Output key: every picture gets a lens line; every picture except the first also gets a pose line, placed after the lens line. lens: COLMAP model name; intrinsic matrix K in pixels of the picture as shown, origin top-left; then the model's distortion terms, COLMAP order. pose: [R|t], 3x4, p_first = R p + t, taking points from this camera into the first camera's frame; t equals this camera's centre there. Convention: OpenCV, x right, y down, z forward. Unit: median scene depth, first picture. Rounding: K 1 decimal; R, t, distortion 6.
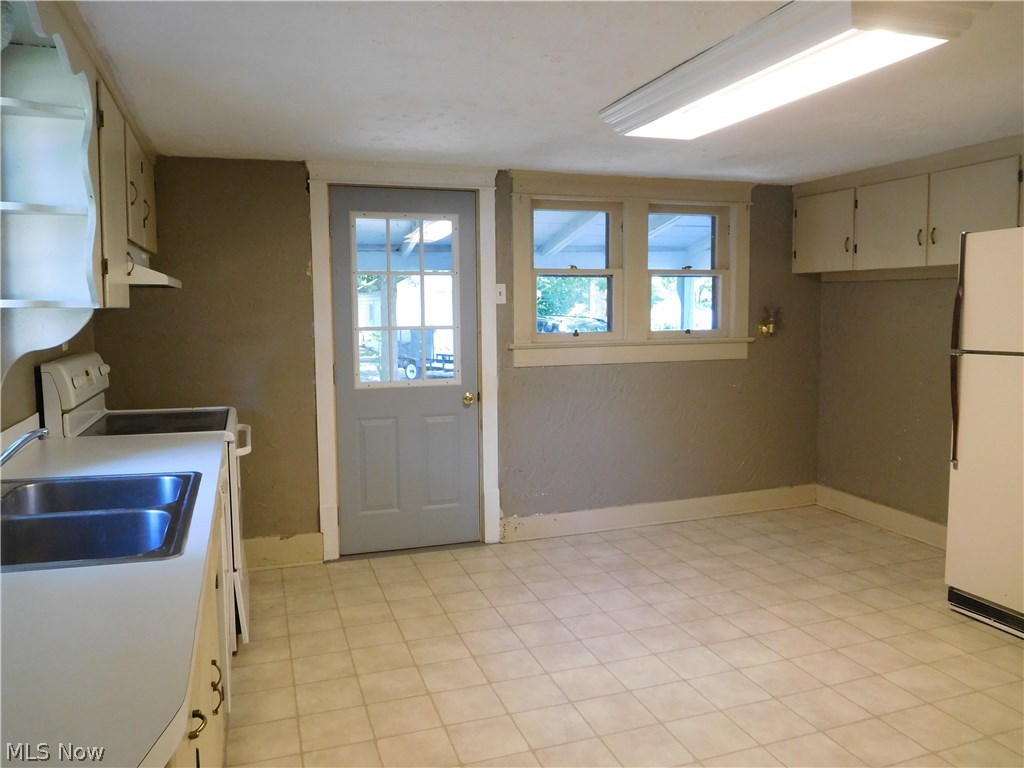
lens RADIAL K [[759.3, 0, 512.0], [0, 759.3, 384.0], [0, 0, 1]] dist [-0.048884, 0.039085]
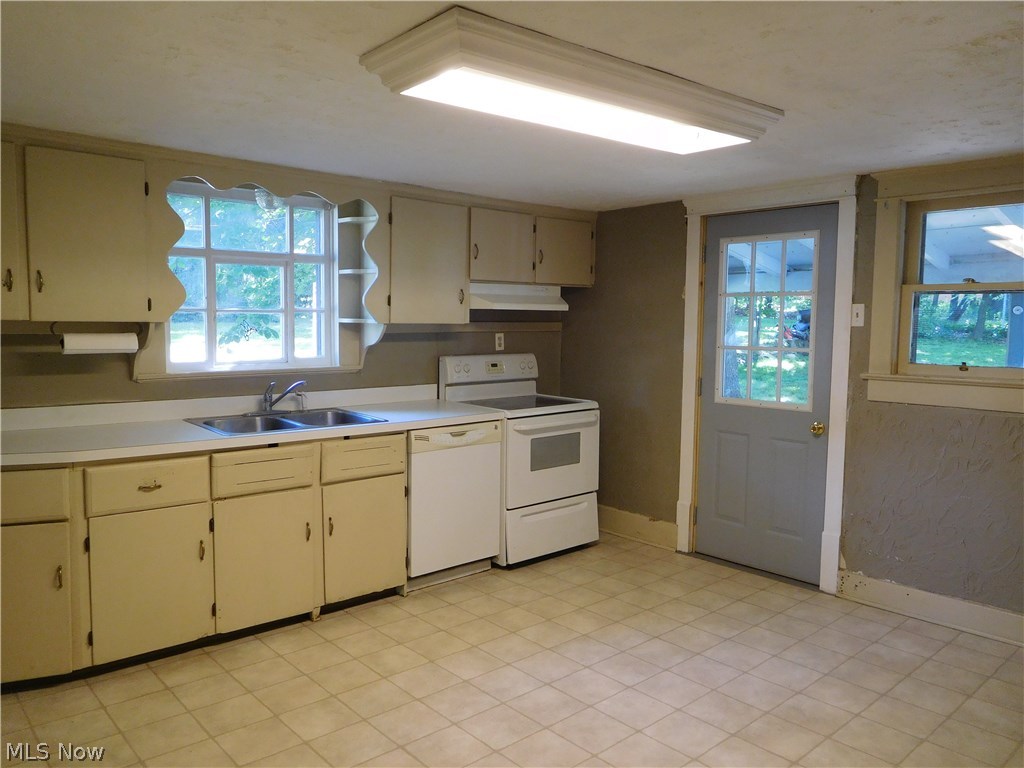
lens RADIAL K [[759.3, 0, 512.0], [0, 759.3, 384.0], [0, 0, 1]] dist [-0.048884, 0.039085]
pose [[0.380347, 0.086654, -0.920775, 0.683039], [-0.104662, 0.993238, 0.050240, -0.044080], [0.918902, 0.077261, 0.386845, 0.319815]]
